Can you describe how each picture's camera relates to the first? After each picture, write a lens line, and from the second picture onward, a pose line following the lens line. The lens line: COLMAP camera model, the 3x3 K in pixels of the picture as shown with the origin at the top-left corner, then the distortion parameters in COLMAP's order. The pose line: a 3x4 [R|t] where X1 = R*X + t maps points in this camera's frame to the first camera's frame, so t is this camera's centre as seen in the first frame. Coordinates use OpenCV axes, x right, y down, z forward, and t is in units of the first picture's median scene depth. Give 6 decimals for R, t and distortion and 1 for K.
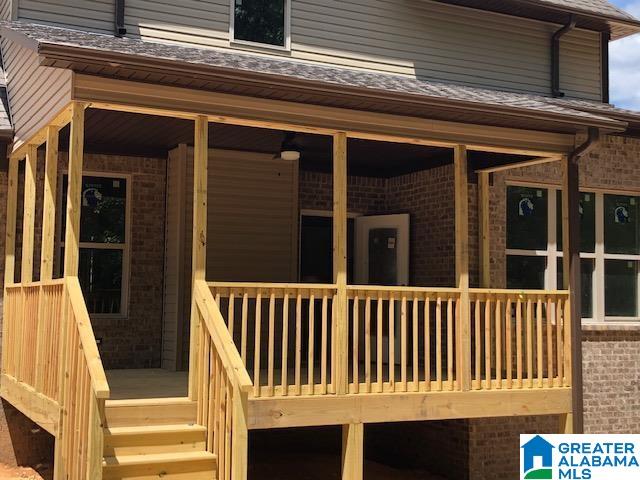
lens RADIAL K [[900.4, 0, 322.5], [0, 900.4, 238.2], [0, 0, 1]] dist [0.064056, 0.000000]
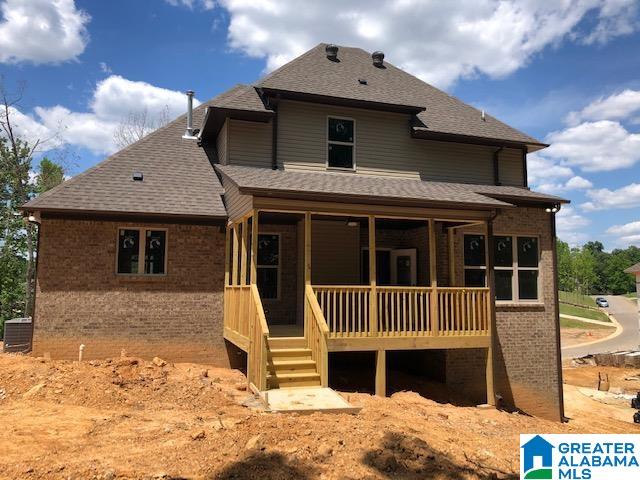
lens RADIAL K [[516.8, 0, 316.6], [0, 516.8, 238.6], [0, 0, 1]] dist [0.020750, -0.010056]
pose [[0.987970, -0.019416, -0.153422, 0.069305], [0.015436, 0.999514, -0.027092, -0.027542], [0.153874, 0.024398, 0.987789, -0.224963]]
